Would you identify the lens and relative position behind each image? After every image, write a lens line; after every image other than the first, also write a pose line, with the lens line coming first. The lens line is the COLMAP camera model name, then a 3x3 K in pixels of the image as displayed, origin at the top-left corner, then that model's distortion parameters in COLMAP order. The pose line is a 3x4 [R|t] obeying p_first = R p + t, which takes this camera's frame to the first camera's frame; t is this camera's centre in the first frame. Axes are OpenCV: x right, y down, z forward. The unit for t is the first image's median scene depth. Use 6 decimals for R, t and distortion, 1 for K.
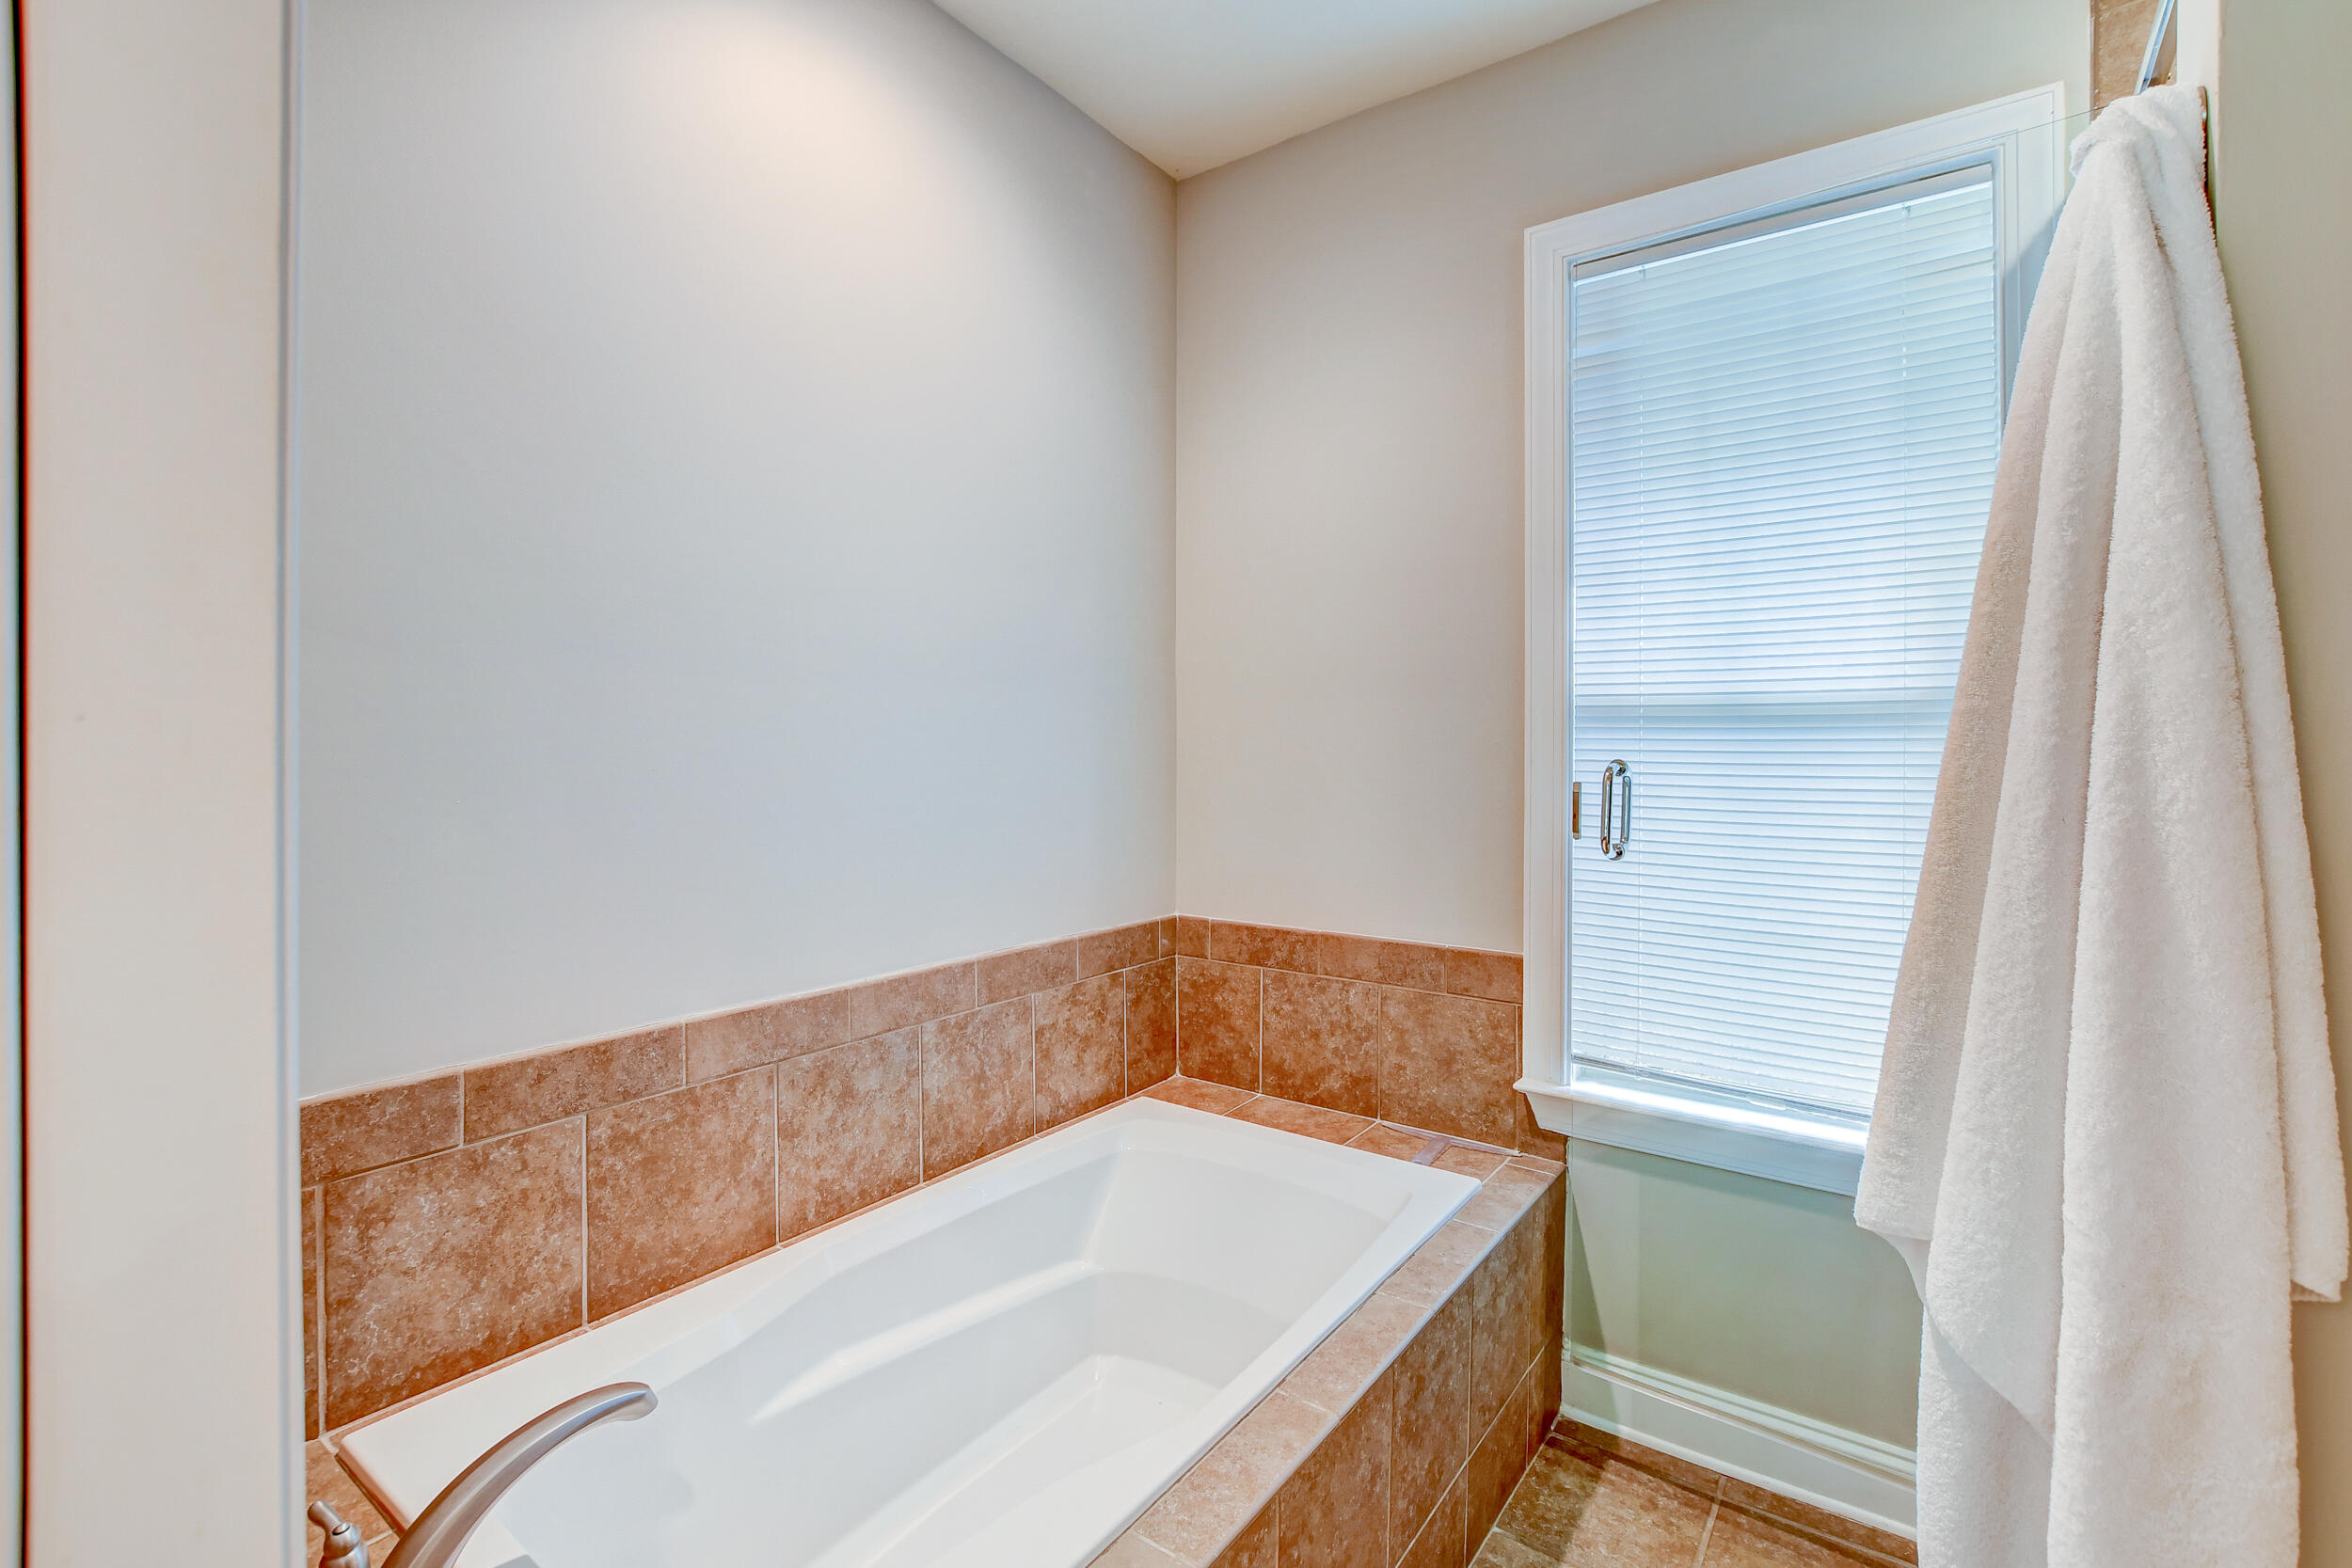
lens RADIAL K [[1034.4, 0, 1194.2], [0, 1034.4, 751.9], [0, 0, 1]] dist [-0.016954, 0.002573]
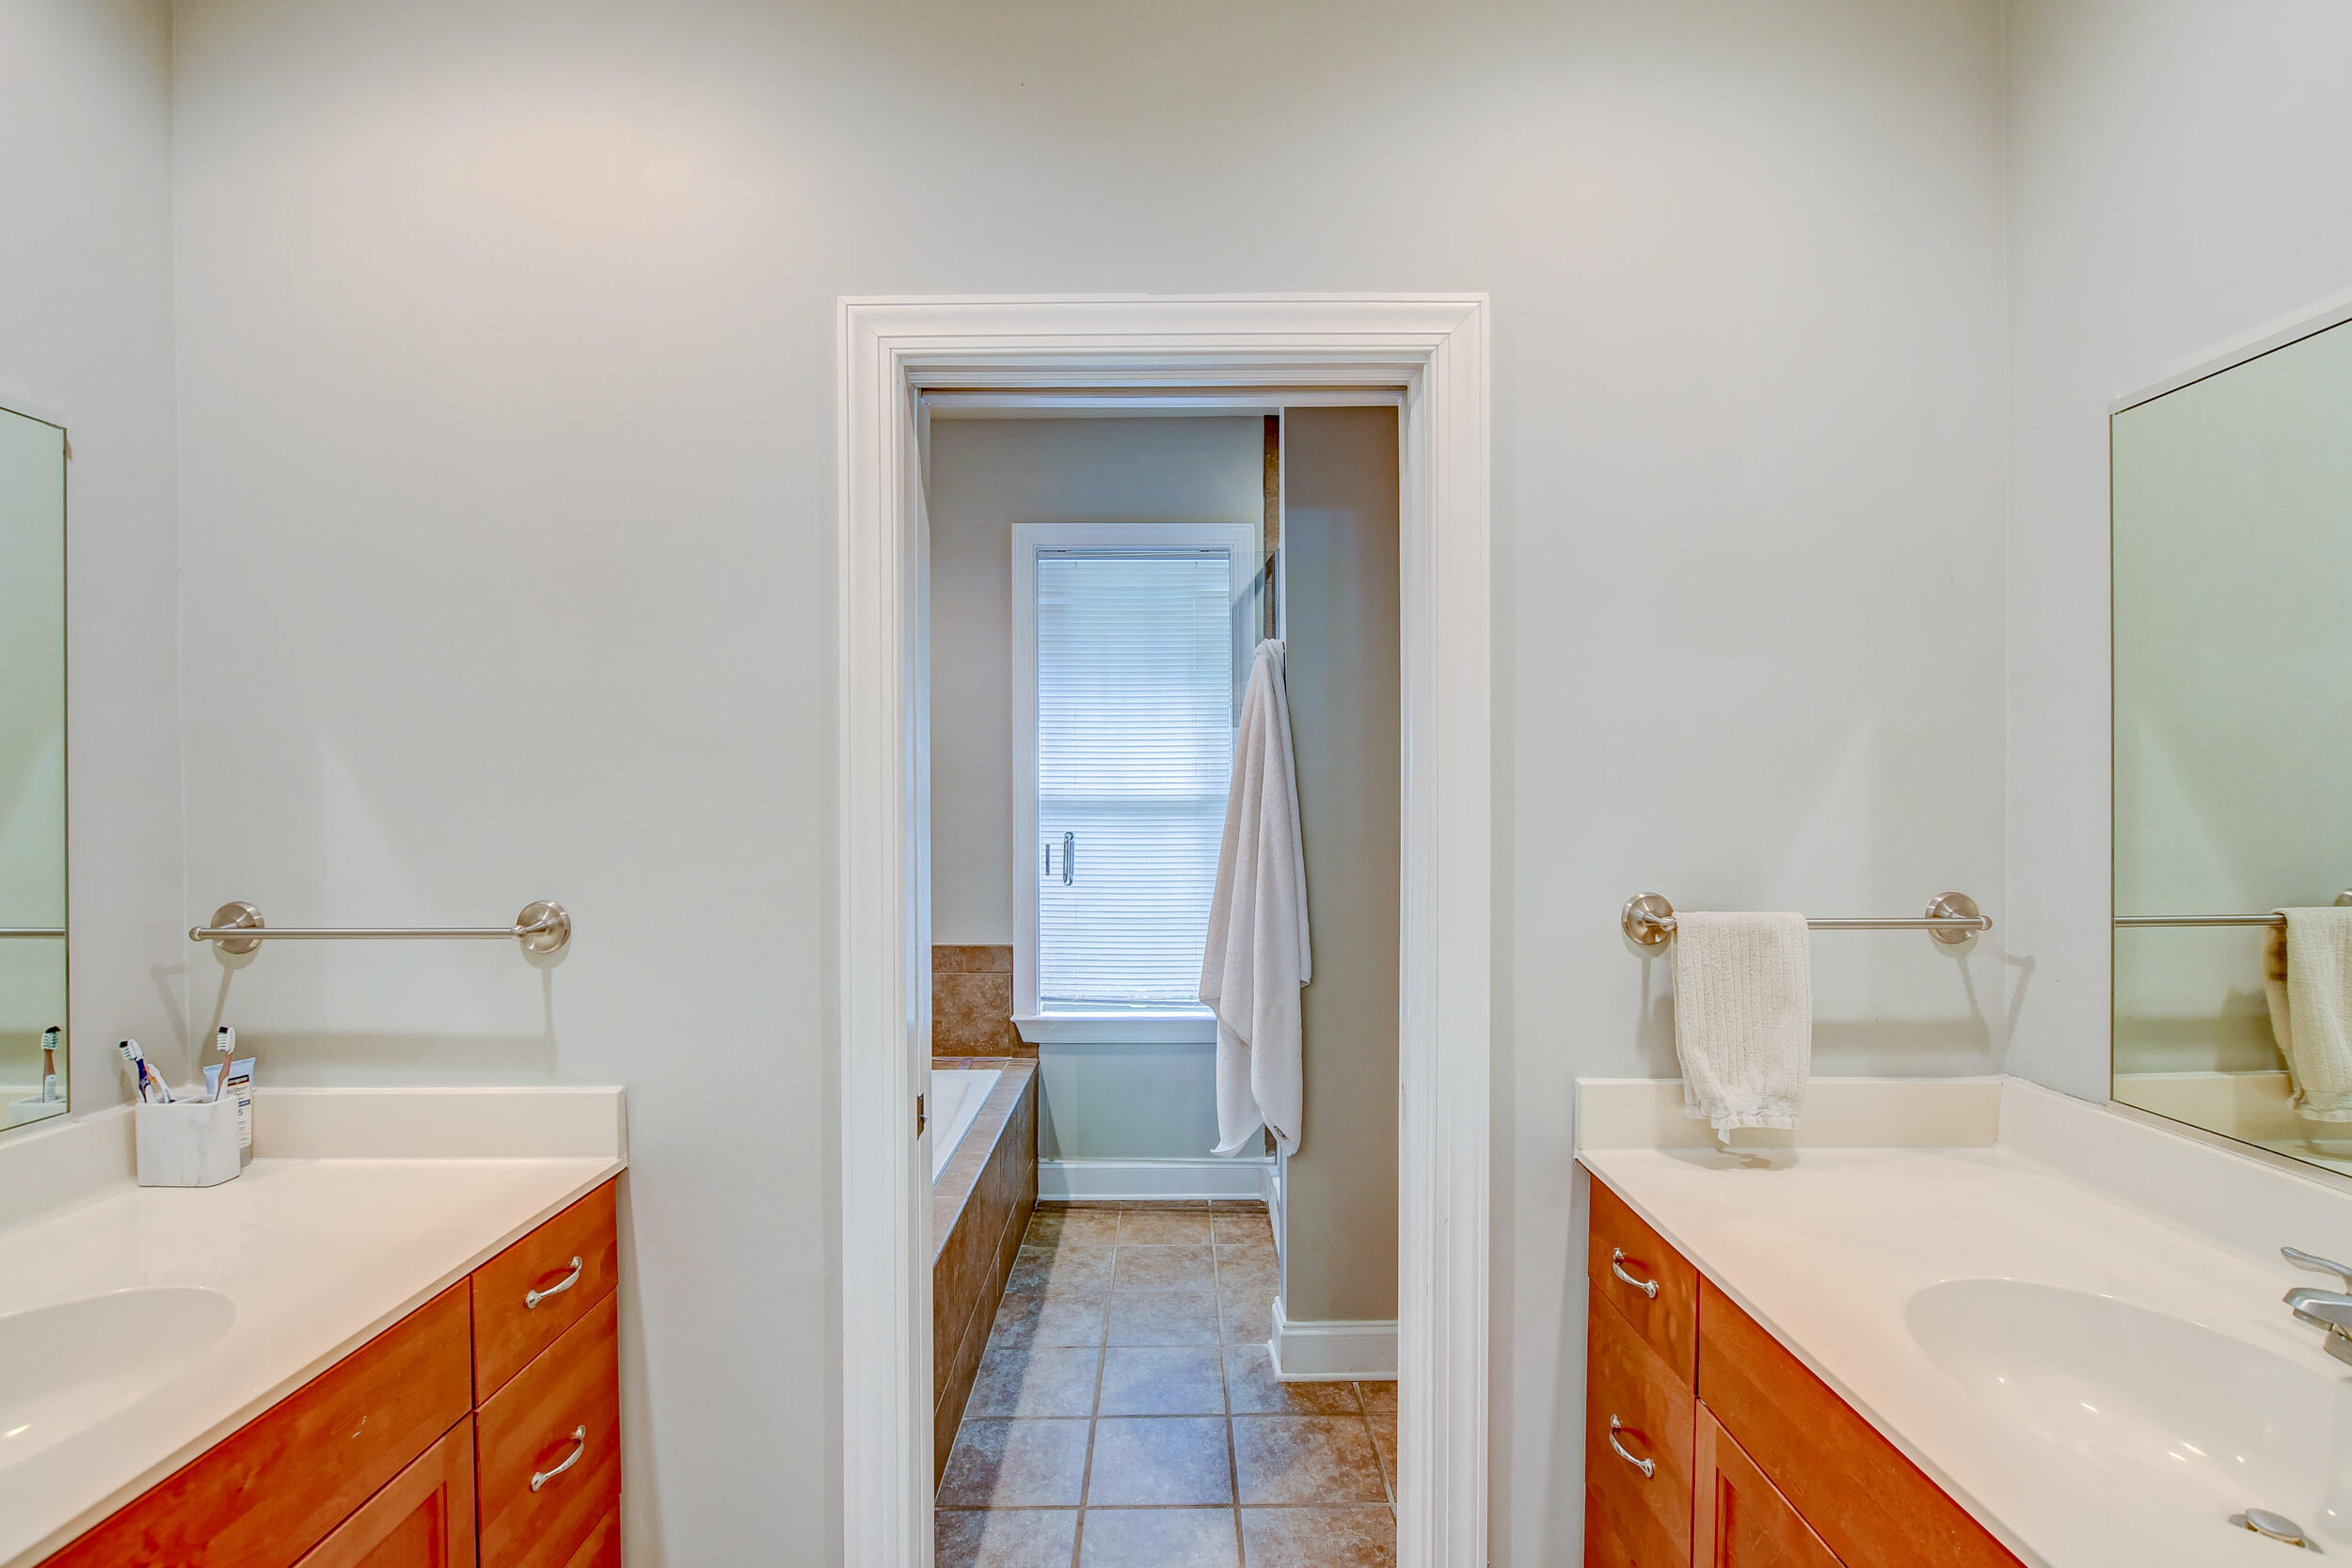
lens RADIAL K [[1034.4, 0, 1181.8], [0, 1034.4, 798.1], [0, 0, 1]] dist [-0.016954, 0.002573]
pose [[0.807300, -0.003798, 0.590128, -0.492832], [0.003941, 0.999992, 0.001043, -0.051055], [-0.590127, 0.001484, 0.807309, -0.589395]]
